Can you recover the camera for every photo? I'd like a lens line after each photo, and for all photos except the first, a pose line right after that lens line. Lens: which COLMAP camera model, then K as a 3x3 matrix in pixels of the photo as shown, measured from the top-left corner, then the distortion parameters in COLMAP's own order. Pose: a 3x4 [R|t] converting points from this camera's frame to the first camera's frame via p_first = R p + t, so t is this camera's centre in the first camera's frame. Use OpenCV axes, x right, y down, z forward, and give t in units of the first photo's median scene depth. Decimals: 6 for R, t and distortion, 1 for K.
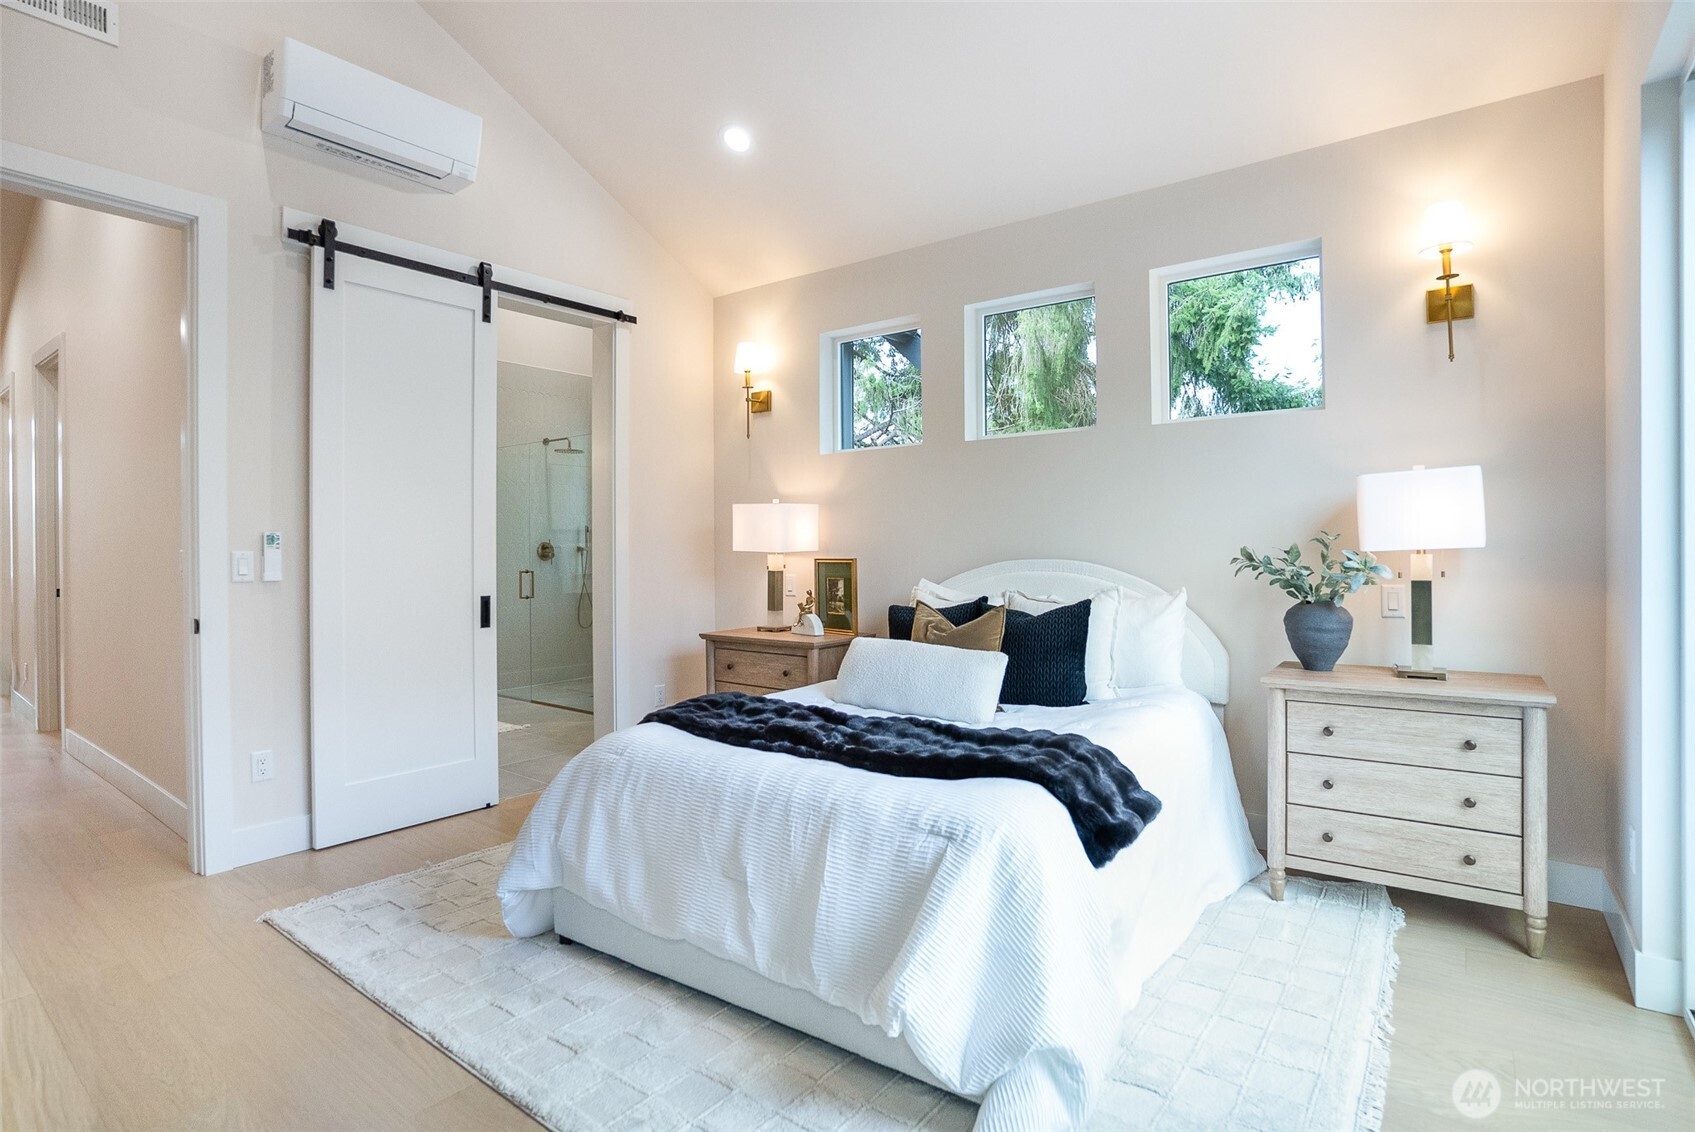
lens RADIAL K [[852.6, 0, 855.3], [0, 852.6, 559.2], [0, 0, 1]] dist [-0.083744, 0.041922]
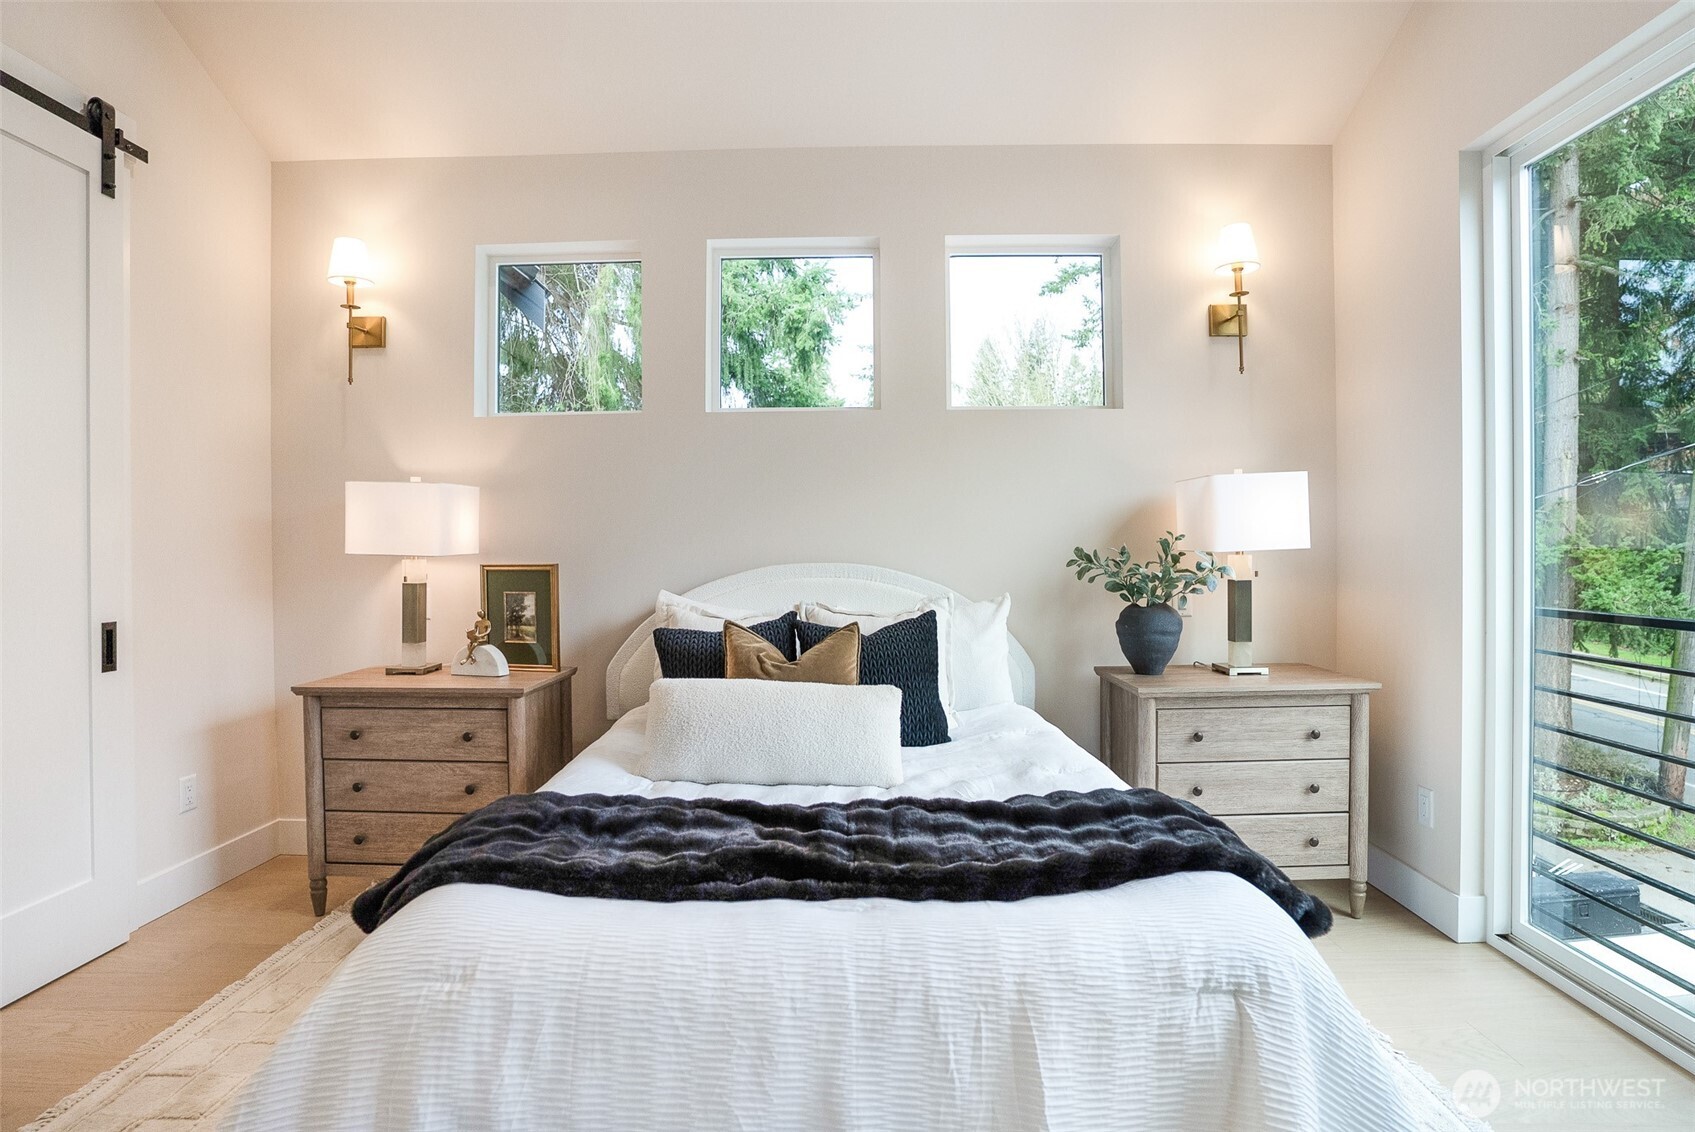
lens RADIAL K [[852.6, 0, 855.3], [0, 852.6, 559.2], [0, 0, 1]] dist [-0.083744, 0.041922]
pose [[0.809914, -0.005080, 0.586527, -0.270225], [0.007658, 0.999969, -0.001915, -0.001914], [-0.586499, 0.006043, 0.809927, 0.357336]]
